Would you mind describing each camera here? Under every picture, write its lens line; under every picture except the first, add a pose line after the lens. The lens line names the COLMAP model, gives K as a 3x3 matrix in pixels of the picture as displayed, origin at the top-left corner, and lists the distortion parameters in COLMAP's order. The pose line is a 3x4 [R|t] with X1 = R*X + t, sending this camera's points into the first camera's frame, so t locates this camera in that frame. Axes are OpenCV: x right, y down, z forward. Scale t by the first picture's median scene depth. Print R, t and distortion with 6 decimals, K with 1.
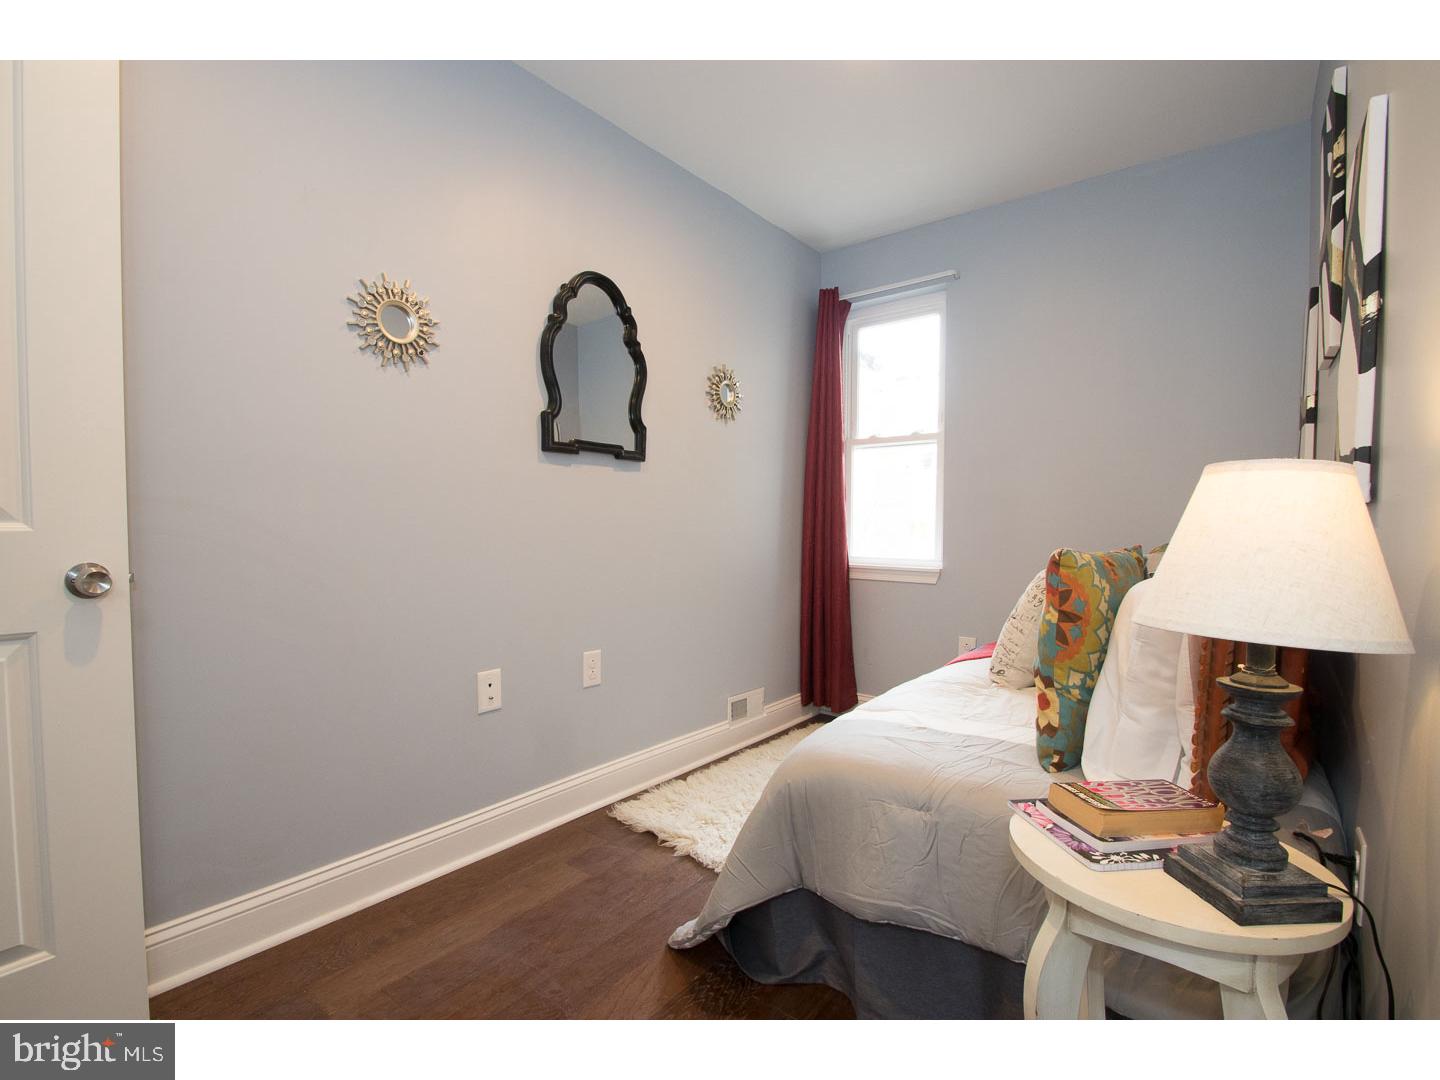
lens RADIAL K [[664.1, 0, 718.5], [0, 664.1, 558.3], [0, 0, 1]] dist [0.000930, -0.013818]
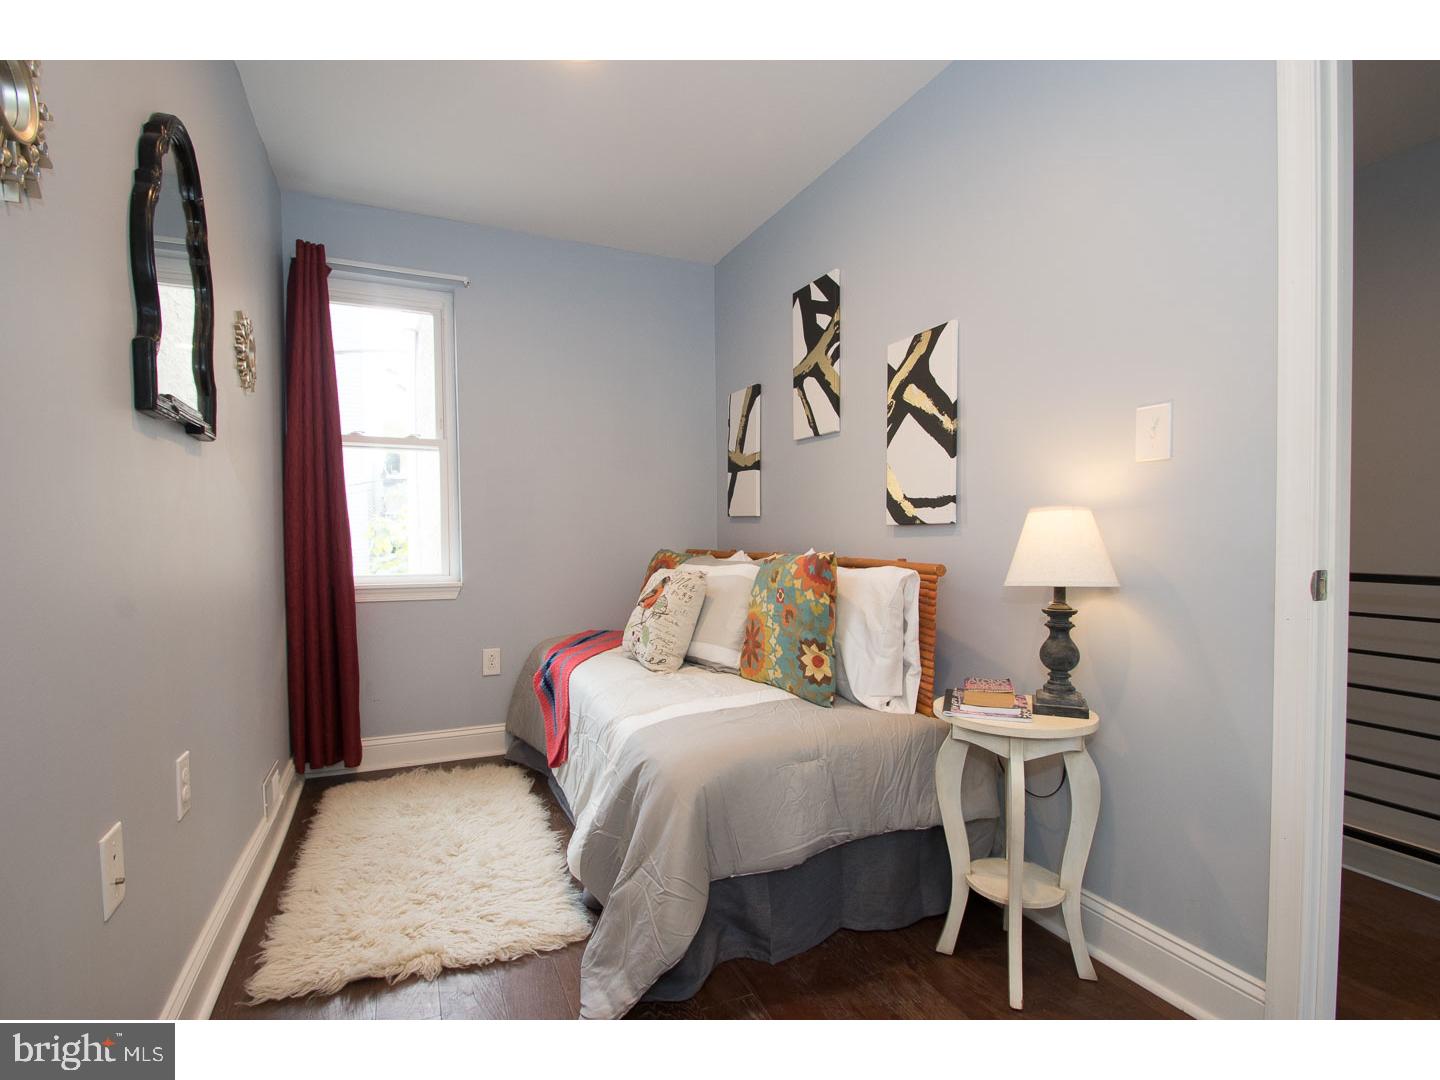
lens RADIAL K [[676.5, 0, 727.0], [0, 676.5, 553.2], [0, 0, 1]] dist [0.014846, -0.018004]
pose [[0.460235, -0.028831, 0.887329, -0.354097], [0.049763, 0.998739, 0.006640, -0.013774], [-0.886401, 0.041100, 0.461089, 0.202501]]
